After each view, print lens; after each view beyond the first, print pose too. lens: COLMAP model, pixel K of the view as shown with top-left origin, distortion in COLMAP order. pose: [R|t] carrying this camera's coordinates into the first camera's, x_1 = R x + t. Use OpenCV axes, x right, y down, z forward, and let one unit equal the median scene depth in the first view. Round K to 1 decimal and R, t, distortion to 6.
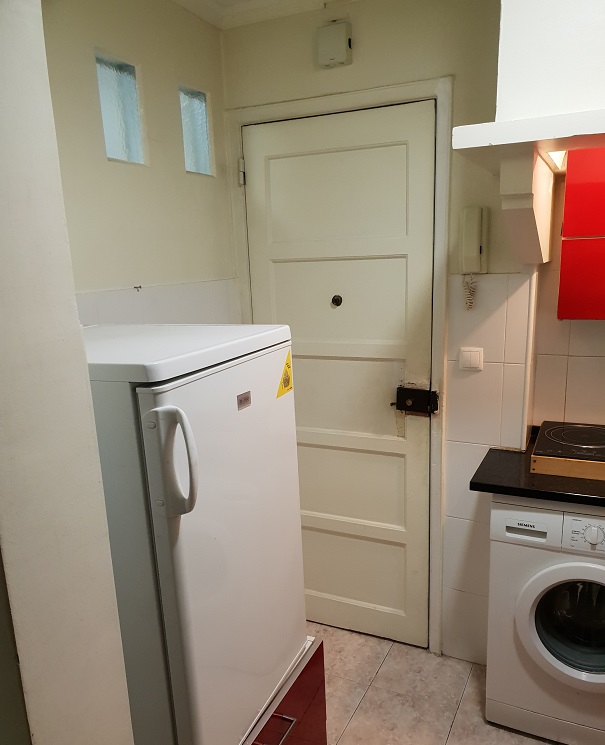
lens RADIAL K [[612.9, 0, 302.5], [0, 612.9, 372.5], [0, 0, 1]] dist [-0.003692, 0.000157]
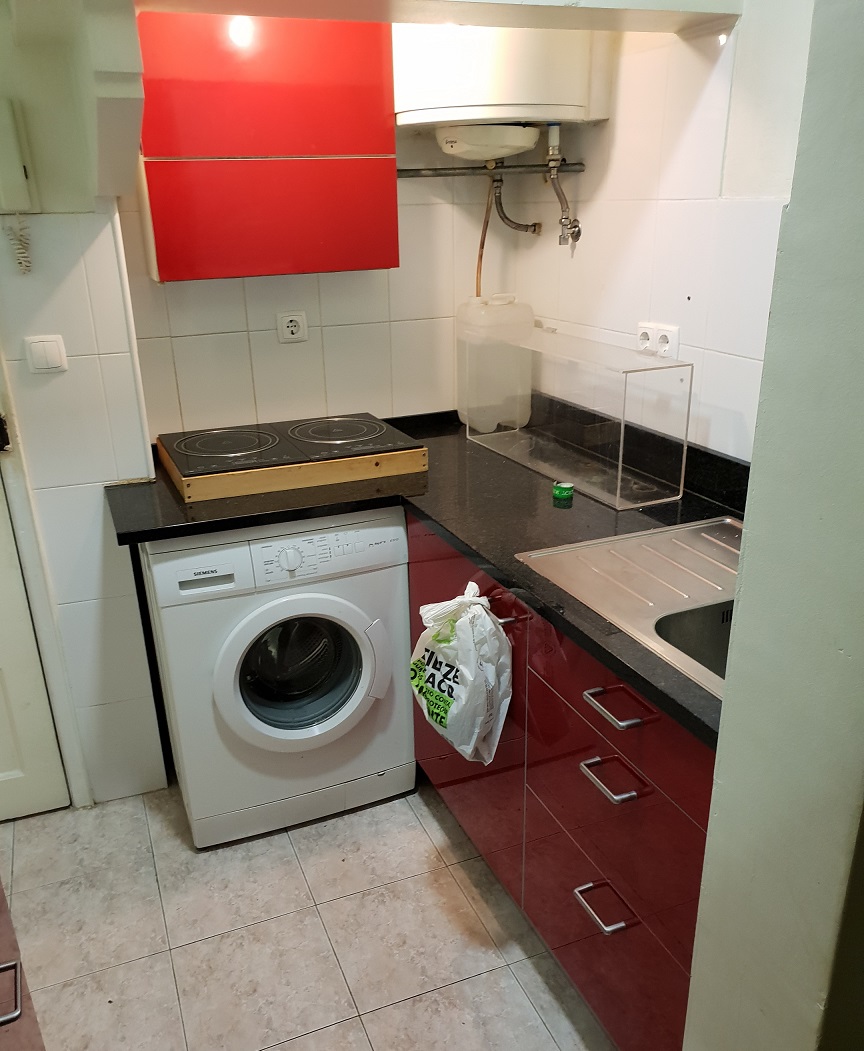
lens RADIAL K [[895.4, 0, 432.0], [0, 895.4, 525.5], [0, 0, 1]] dist [-0.001600, -0.014417]
pose [[0.687677, -0.236900, 0.686279, -0.132144], [0.133683, 0.970421, 0.201028, 0.018308], [-0.713603, -0.046498, 0.699005, 0.072037]]
